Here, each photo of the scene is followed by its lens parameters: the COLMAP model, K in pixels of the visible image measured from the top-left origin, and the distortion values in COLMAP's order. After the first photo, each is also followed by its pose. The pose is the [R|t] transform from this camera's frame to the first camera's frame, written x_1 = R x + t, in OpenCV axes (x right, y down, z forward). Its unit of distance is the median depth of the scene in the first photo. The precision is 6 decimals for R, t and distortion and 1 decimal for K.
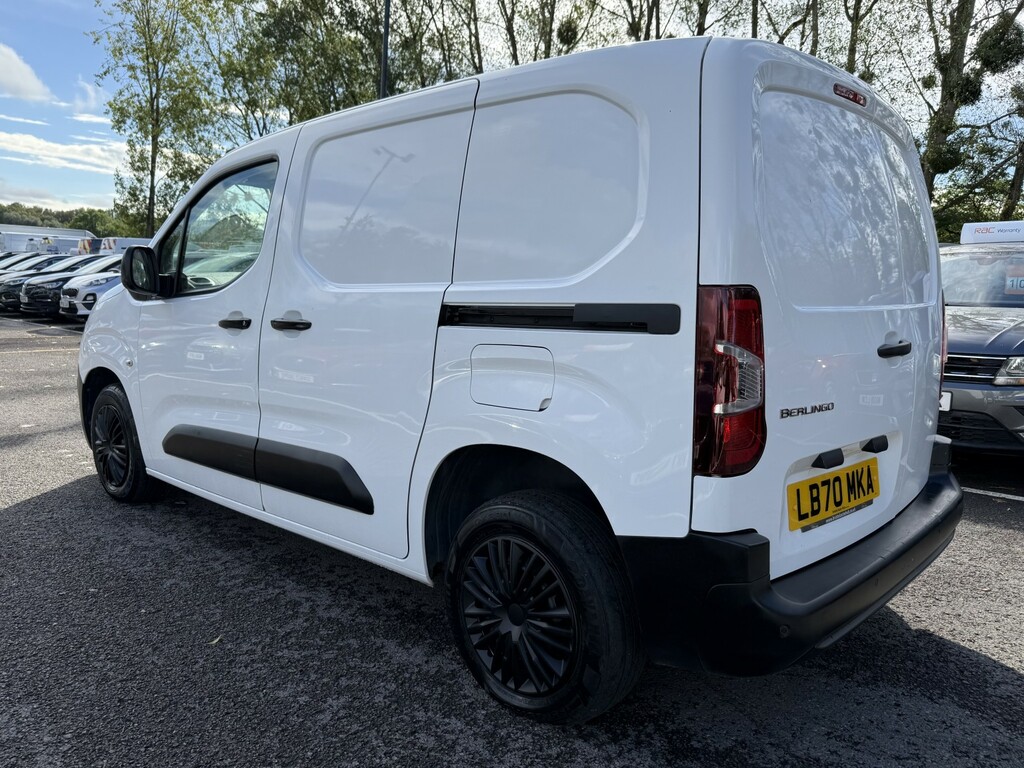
lens RADIAL K [[786.0, 0, 509.0], [0, 786.0, 385.6], [0, 0, 1]] dist [-0.009104, 0.000354]
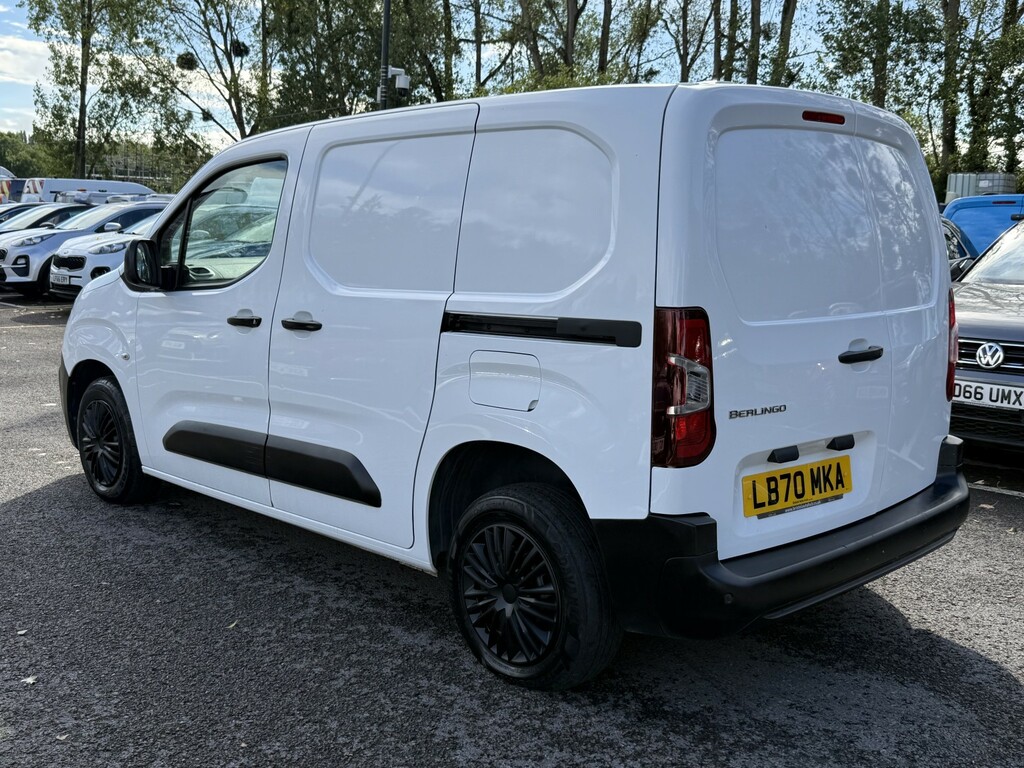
lens RADIAL K [[1057.7, 0, 512.6], [0, 1057.7, 384.7], [0, 0, 1]] dist [0.118132, -0.245822]
pose [[0.999146, 0.003629, -0.041160, 0.070211], [-0.003016, 0.999884, 0.014952, -0.025255], [0.041209, -0.014815, 0.999041, -0.473694]]
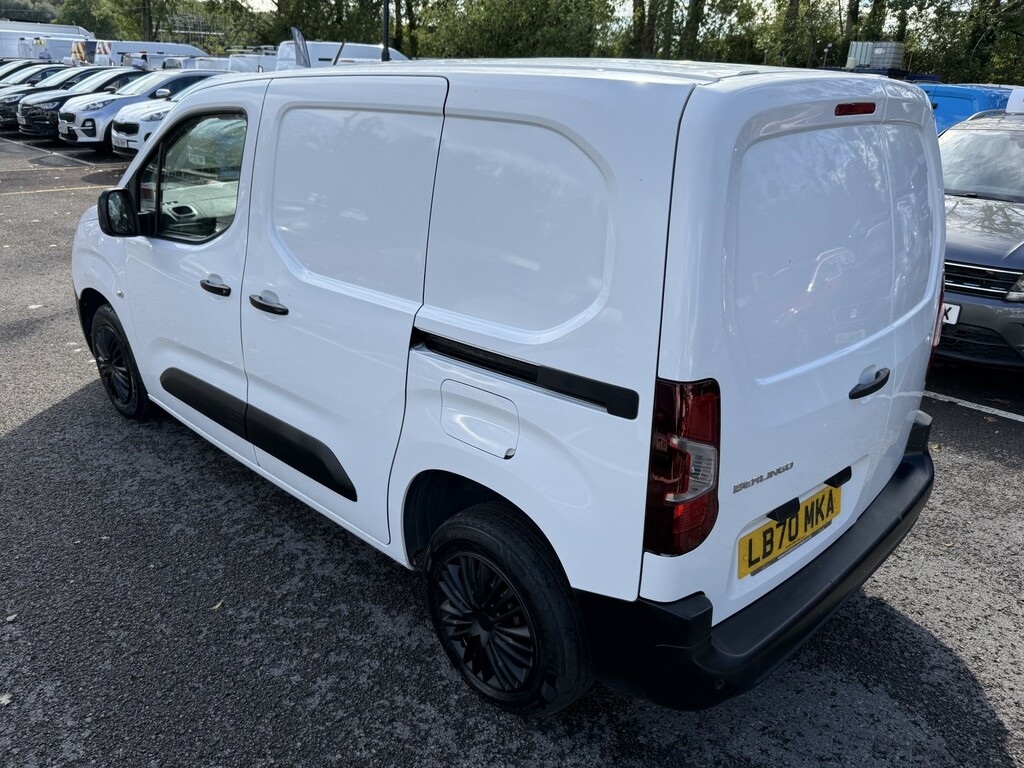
lens RADIAL K [[784.9, 0, 512.2], [0, 784.9, 390.6], [0, 0, 1]] dist [-0.000523, -0.009363]
pose [[0.999625, 0.016478, -0.021893, 0.061550], [-0.010466, 0.968009, 0.250698, -0.272240], [0.025324, -0.250374, 0.967818, 0.029911]]
